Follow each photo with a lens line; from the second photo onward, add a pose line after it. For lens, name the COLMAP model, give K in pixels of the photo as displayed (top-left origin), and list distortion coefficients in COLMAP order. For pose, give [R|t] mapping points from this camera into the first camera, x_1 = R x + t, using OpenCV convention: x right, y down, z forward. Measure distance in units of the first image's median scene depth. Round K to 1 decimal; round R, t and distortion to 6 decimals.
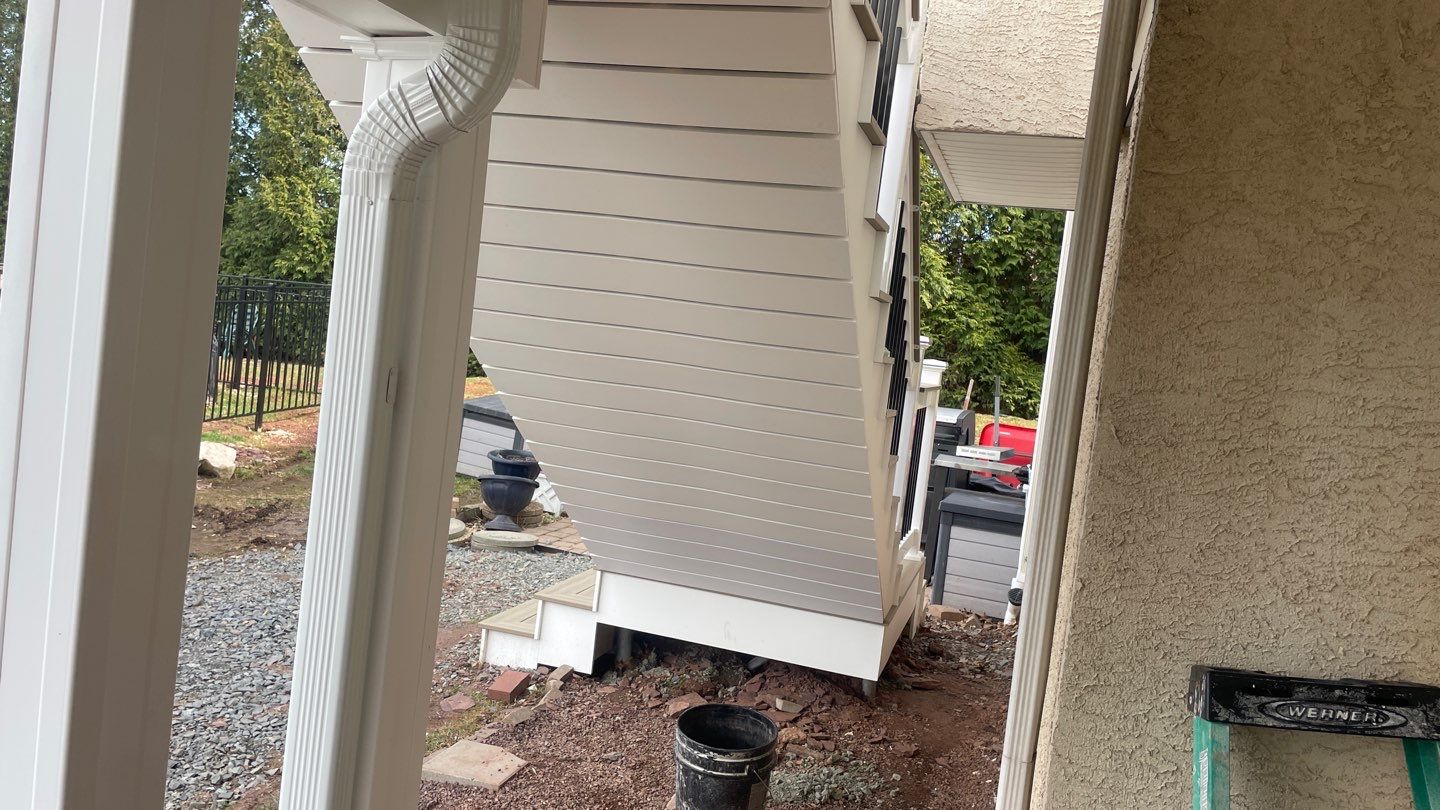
lens RADIAL K [[1088.5, 0, 702.3], [0, 1088.5, 398.1], [0, 0, 1]] dist [0.067426, -0.084420]
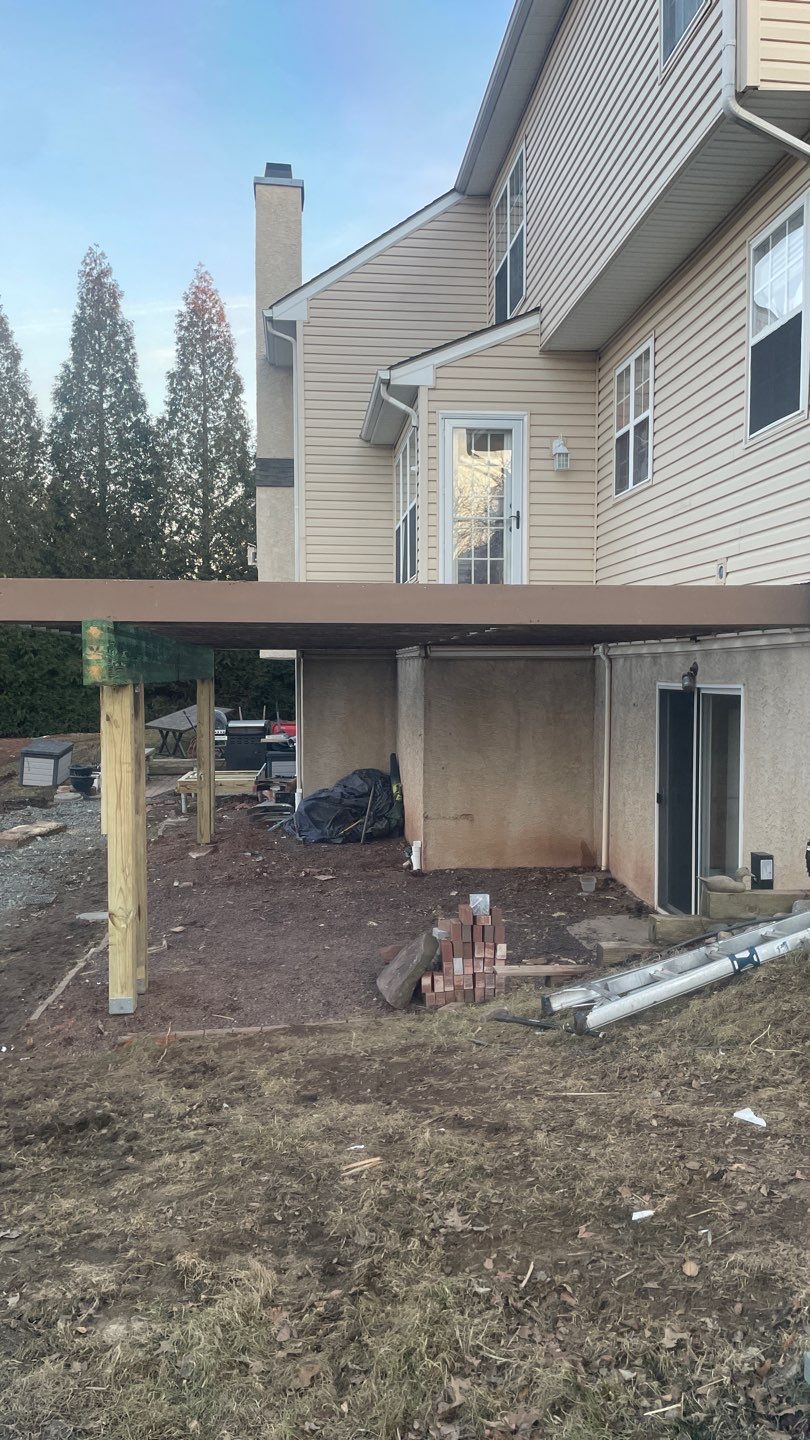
lens RADIAL K [[1088.5, 0, 434.5], [0, 1088.5, 727.8], [0, 0, 1]] dist [0.067426, -0.084420]
pose [[0.902274, -0.139424, 0.407998, -0.287854], [0.134221, 0.990081, 0.041512, -0.015596], [-0.409739, 0.017306, 0.912039, -0.947174]]
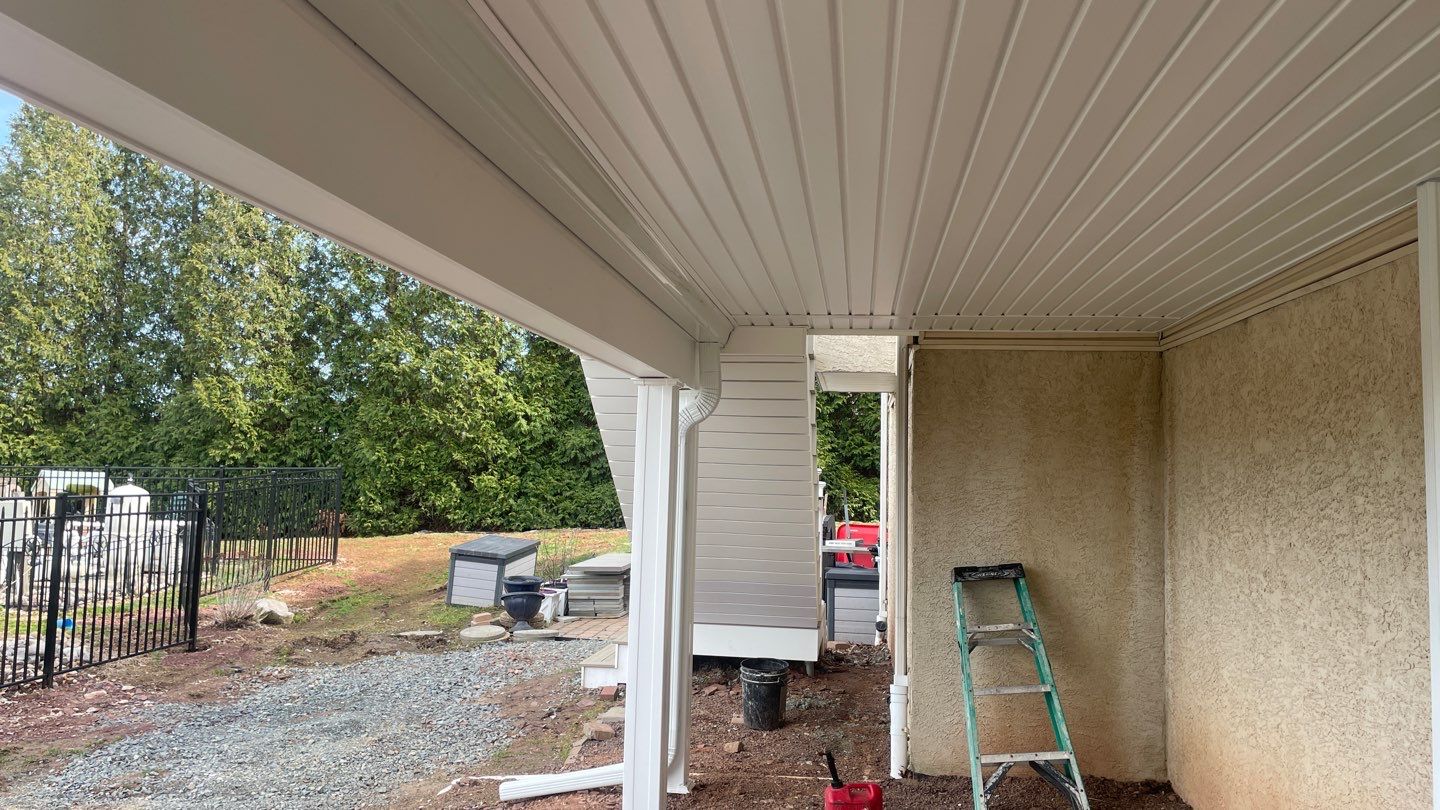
lens RADIAL K [[1088.5, 0, 719.5], [0, 1088.5, 398.1], [0, 0, 1]] dist [0.067426, -0.084420]
pose [[0.980810, -0.079419, 0.178056, -0.102895], [0.101000, 0.988147, -0.115603, 0.007646], [-0.166764, 0.131368, 0.977206, -0.286969]]
